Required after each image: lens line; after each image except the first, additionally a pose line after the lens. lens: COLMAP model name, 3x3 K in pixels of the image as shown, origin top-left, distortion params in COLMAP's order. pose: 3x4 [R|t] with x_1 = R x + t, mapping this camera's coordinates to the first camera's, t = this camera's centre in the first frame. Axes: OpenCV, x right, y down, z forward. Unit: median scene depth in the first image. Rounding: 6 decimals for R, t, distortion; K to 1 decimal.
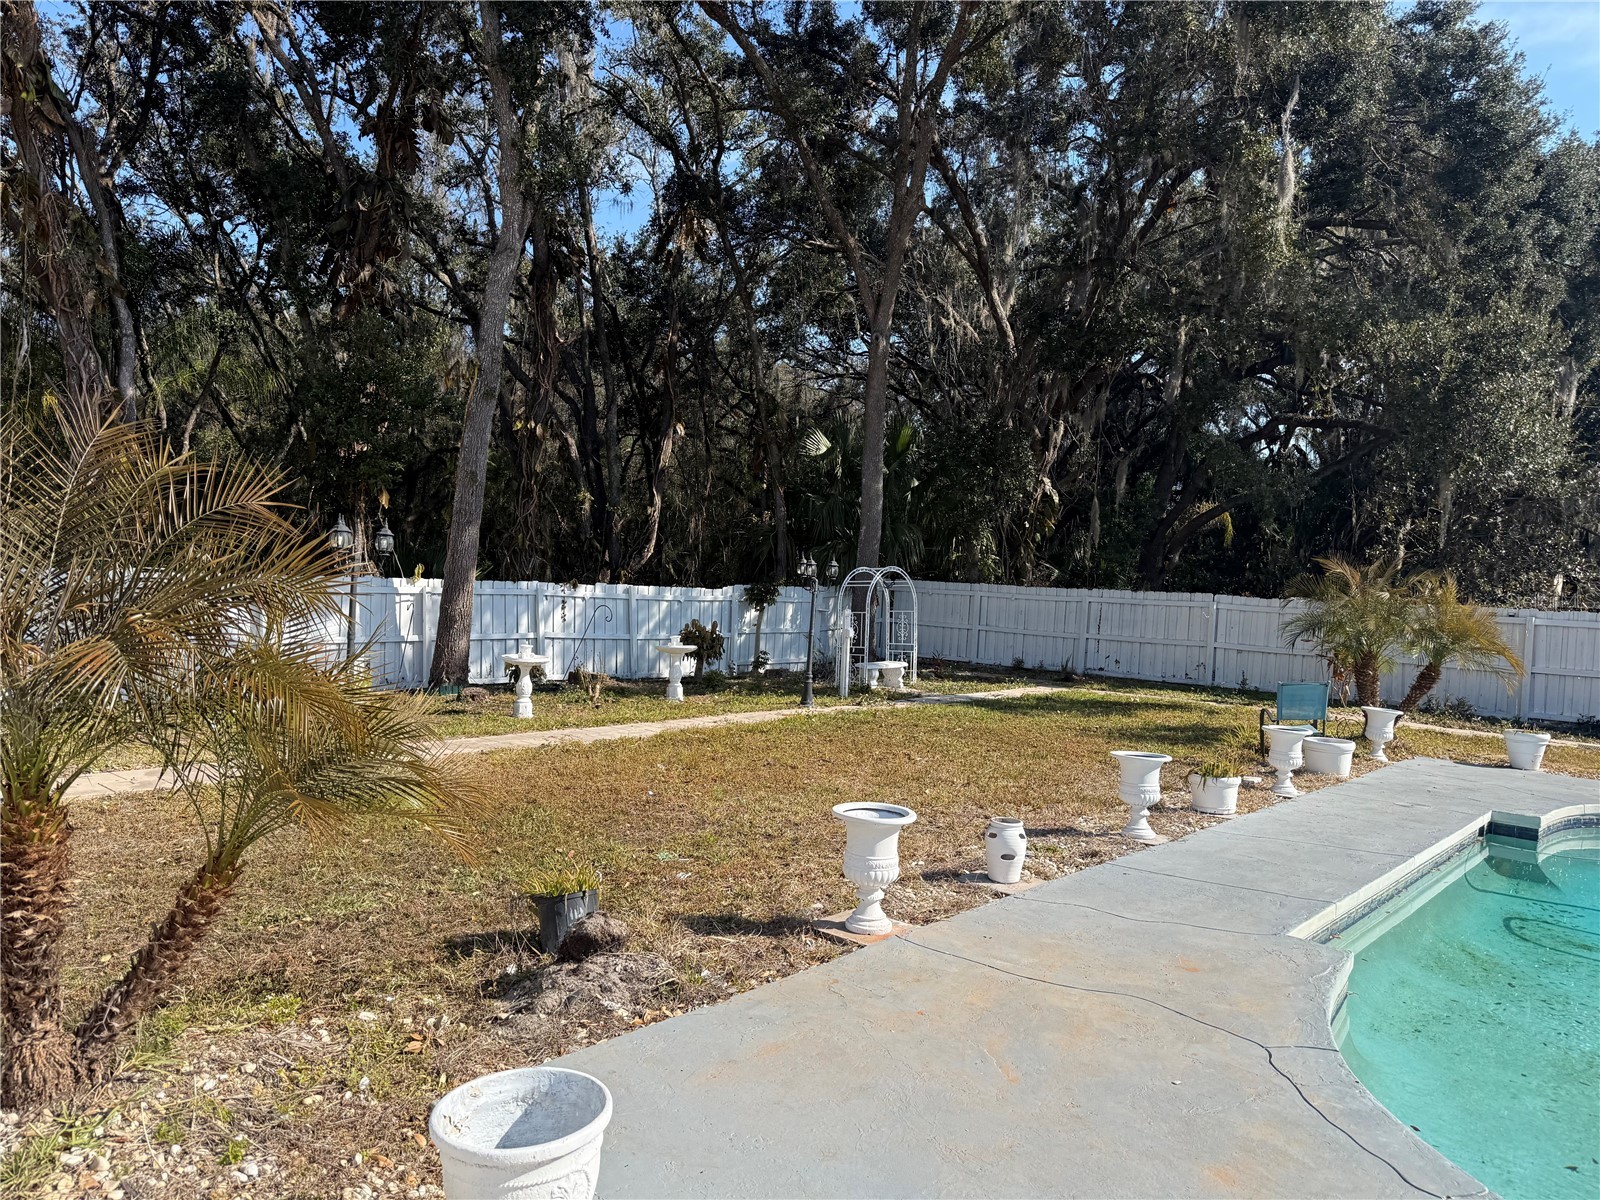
lens RADIAL K [[1189.9, 0, 794.6], [0, 1189.9, 604.1], [0, 0, 1]] dist [0.196690, -0.338741]
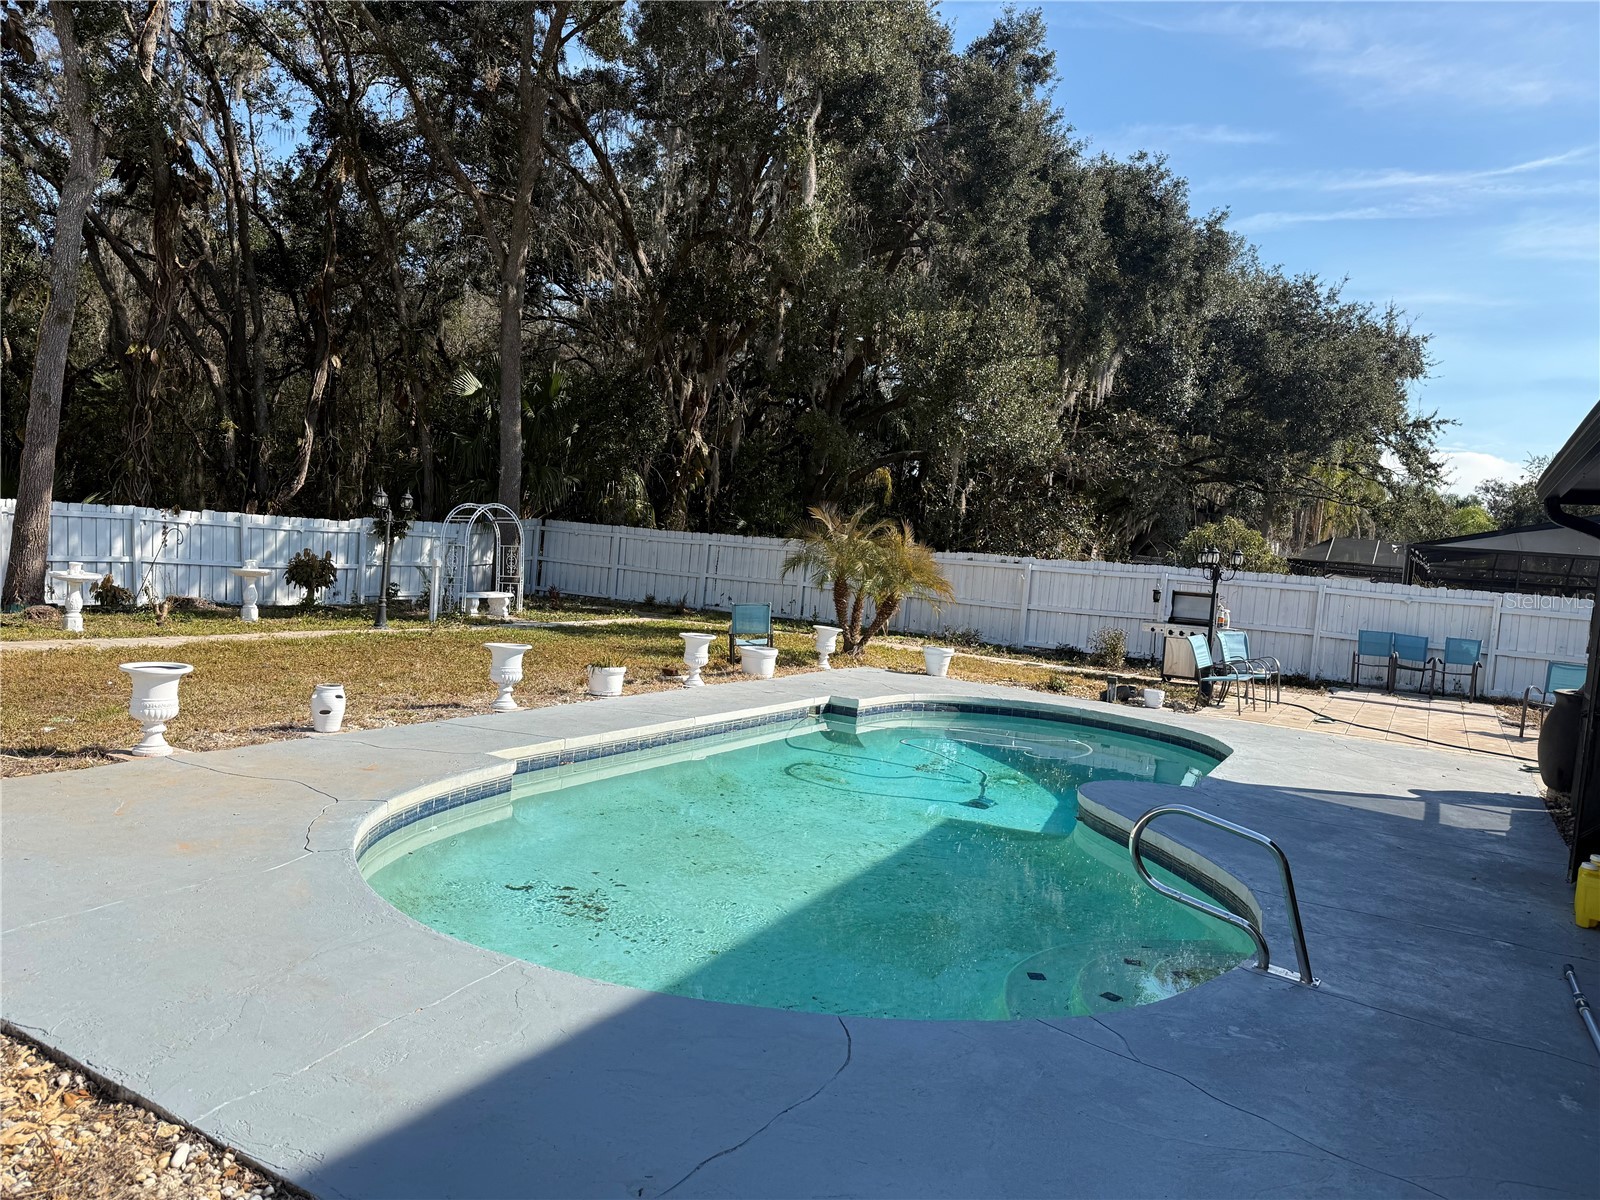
lens RADIAL K [[1189.9, 0, 794.6], [0, 1189.9, 604.1], [0, 0, 1]] dist [0.196690, -0.338741]
pose [[0.980776, 0.016842, 0.194409, 0.122223], [-0.024862, 0.998934, 0.038887, 0.009044], [-0.193547, -0.042973, 0.980149, -0.109485]]
